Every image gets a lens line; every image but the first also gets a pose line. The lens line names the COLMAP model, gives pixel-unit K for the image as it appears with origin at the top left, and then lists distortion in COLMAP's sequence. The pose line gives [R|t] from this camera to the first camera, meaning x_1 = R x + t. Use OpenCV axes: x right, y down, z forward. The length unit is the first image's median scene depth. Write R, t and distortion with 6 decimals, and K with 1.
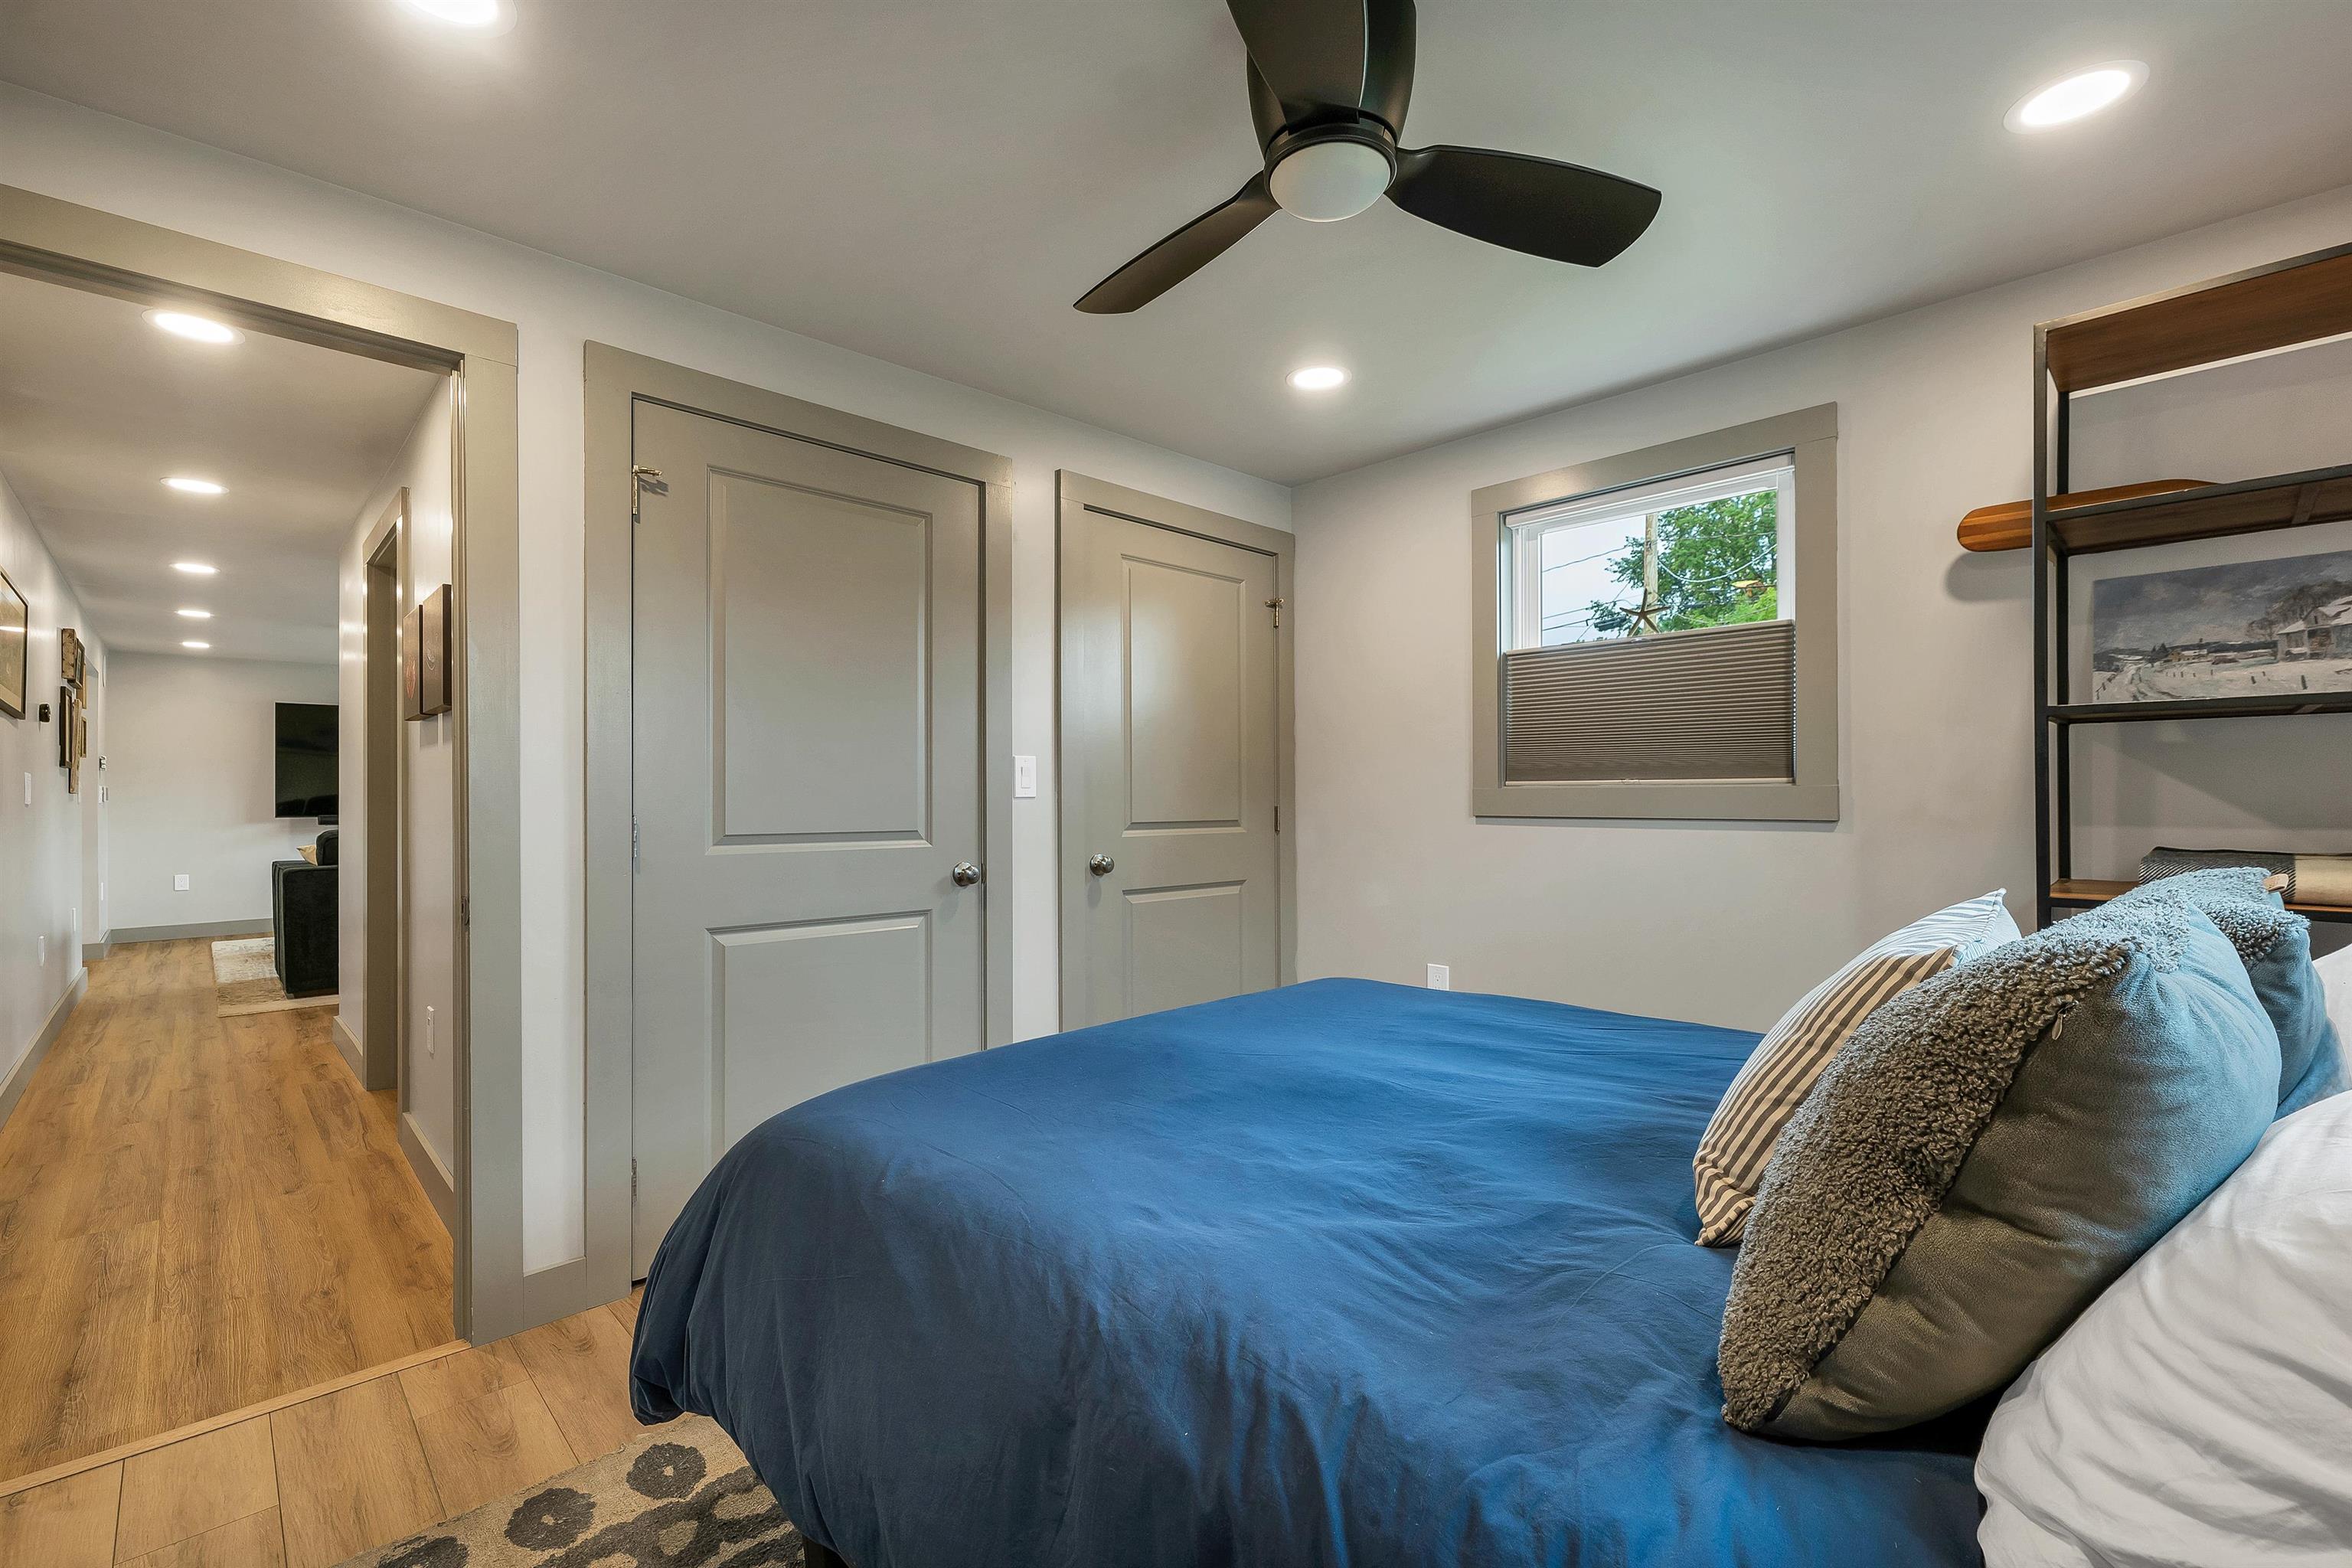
lens RADIAL K [[984.9, 0, 1167.6], [0, 984.9, 797.9], [0, 0, 1]] dist [0.000959, 0.000084]
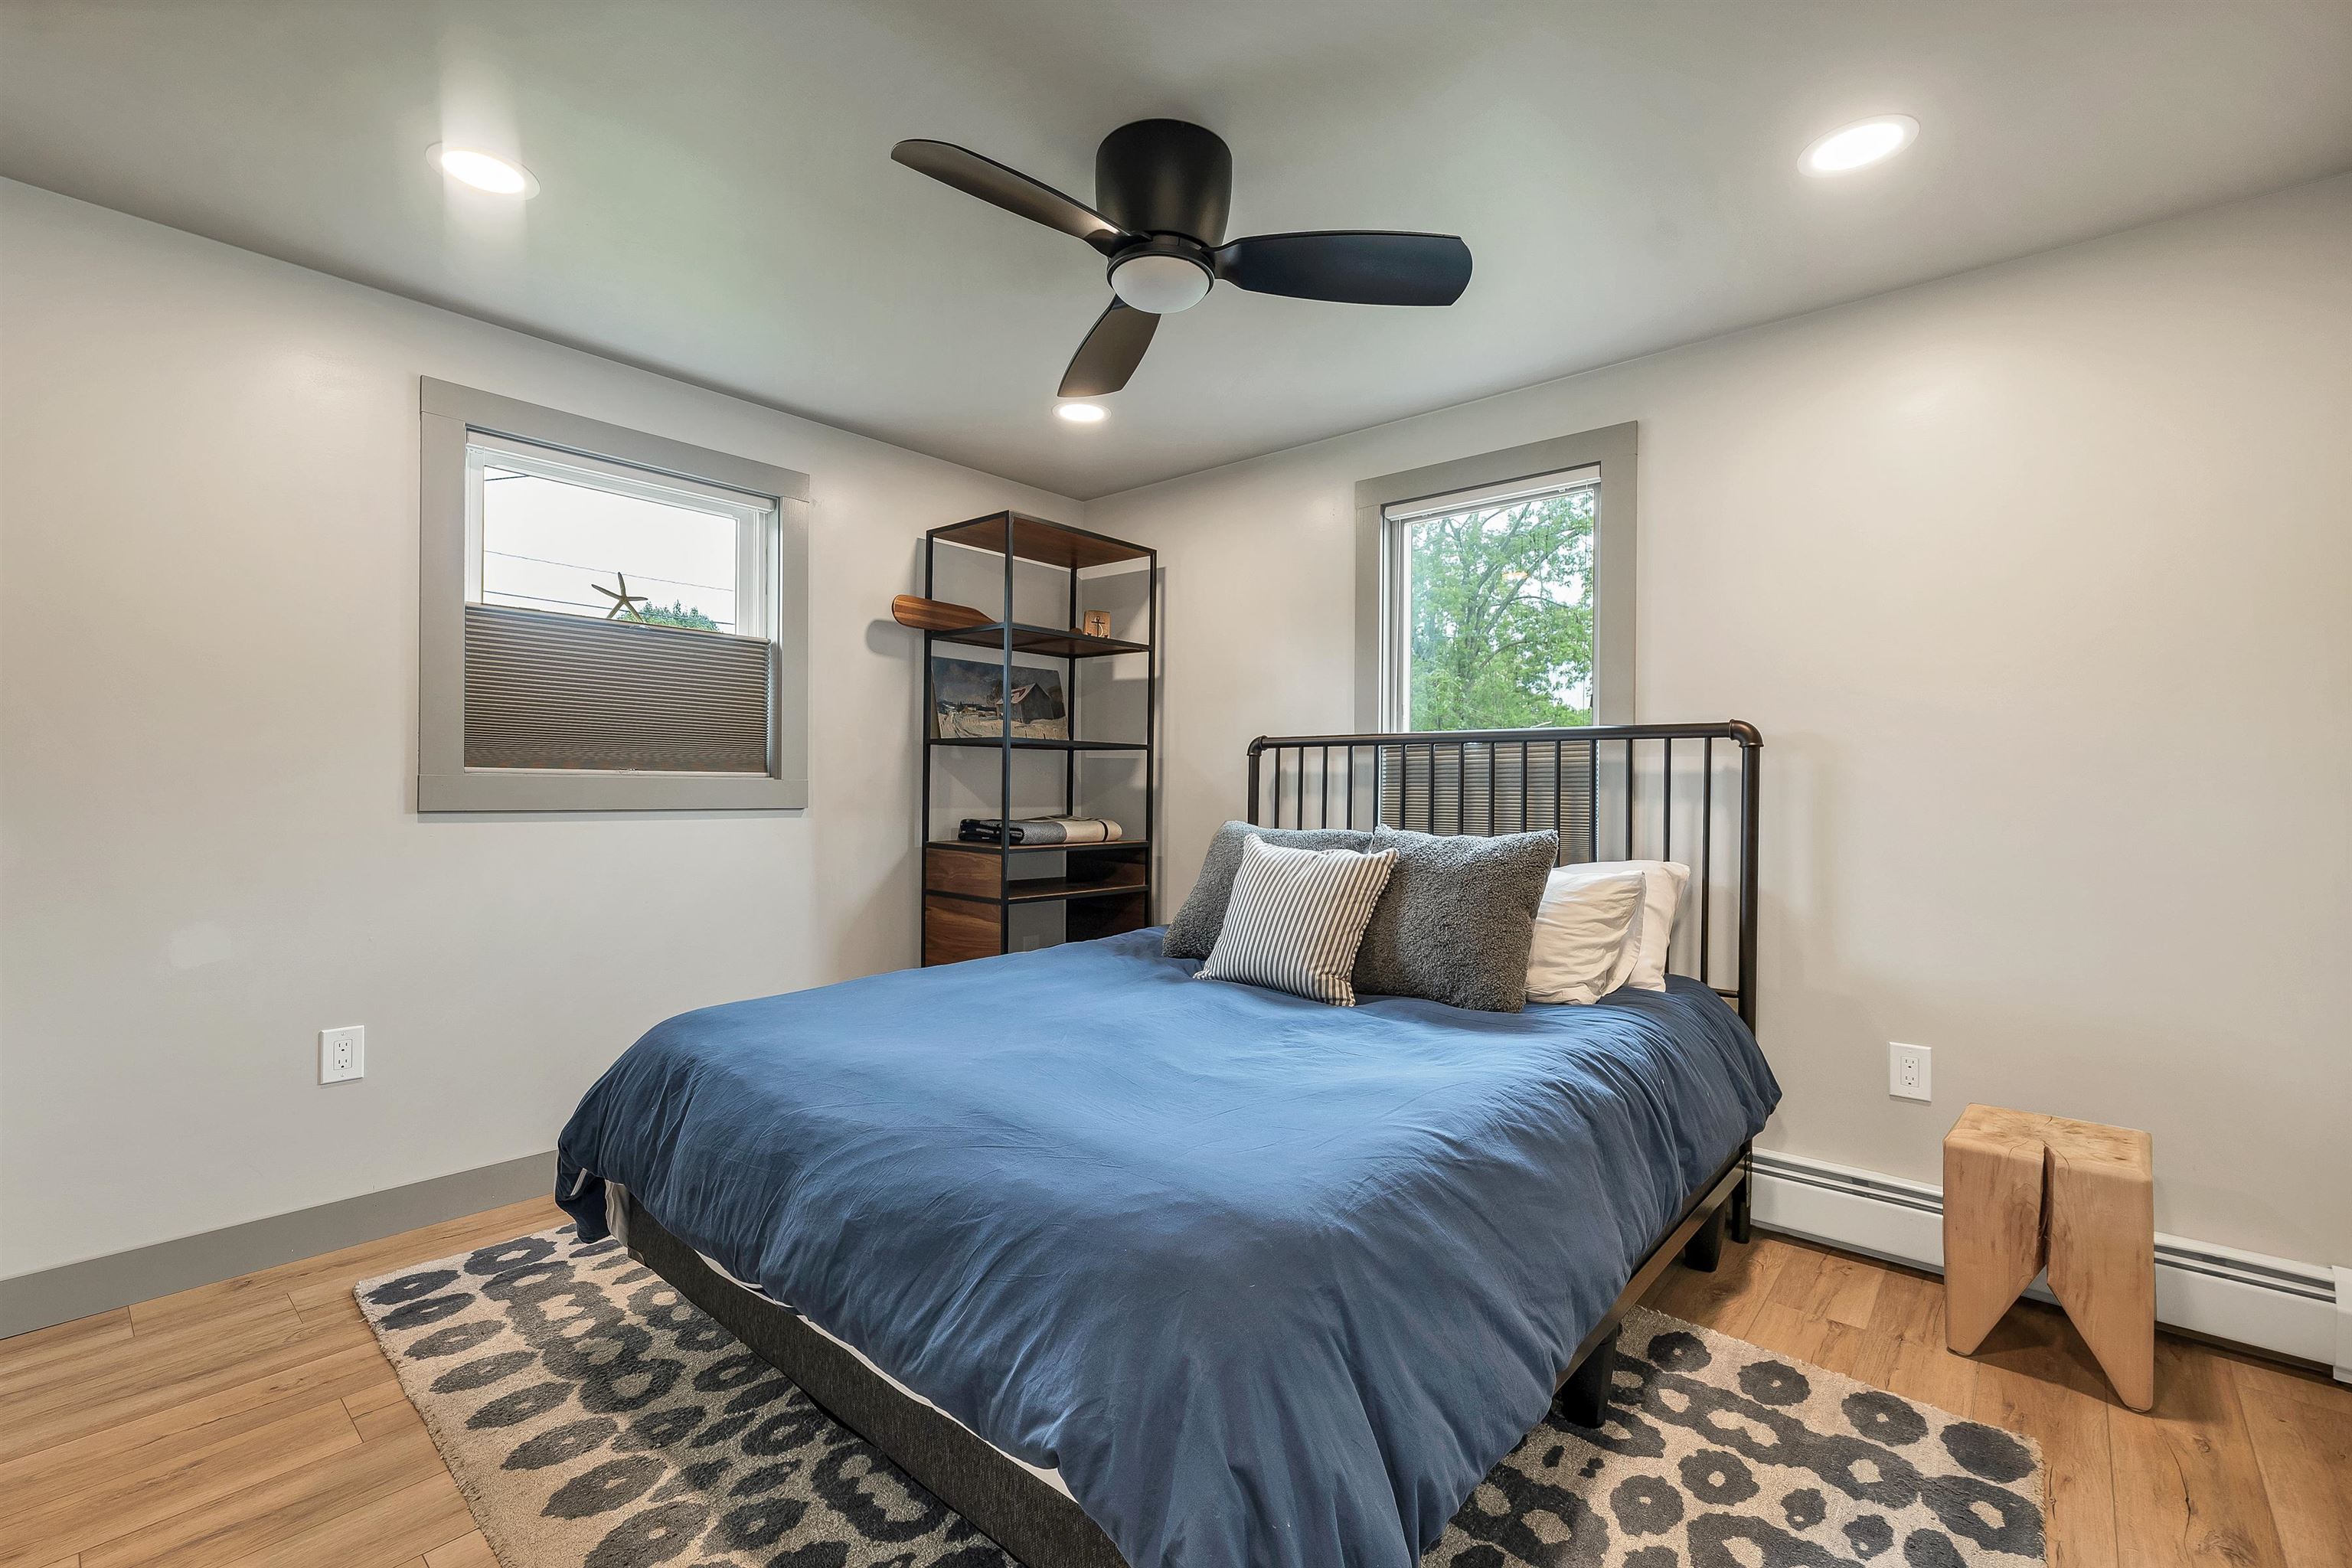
lens RADIAL K [[1022.1, 0, 1176.0], [0, 1022.1, 784.0], [0, 0, 1]] dist [-0.000500, -0.000032]
pose [[-0.075129, 0.013540, 0.997082, -0.766461], [-0.004694, 0.999892, -0.013932, 0.010607], [-0.997163, -0.005727, -0.075057, 0.733893]]
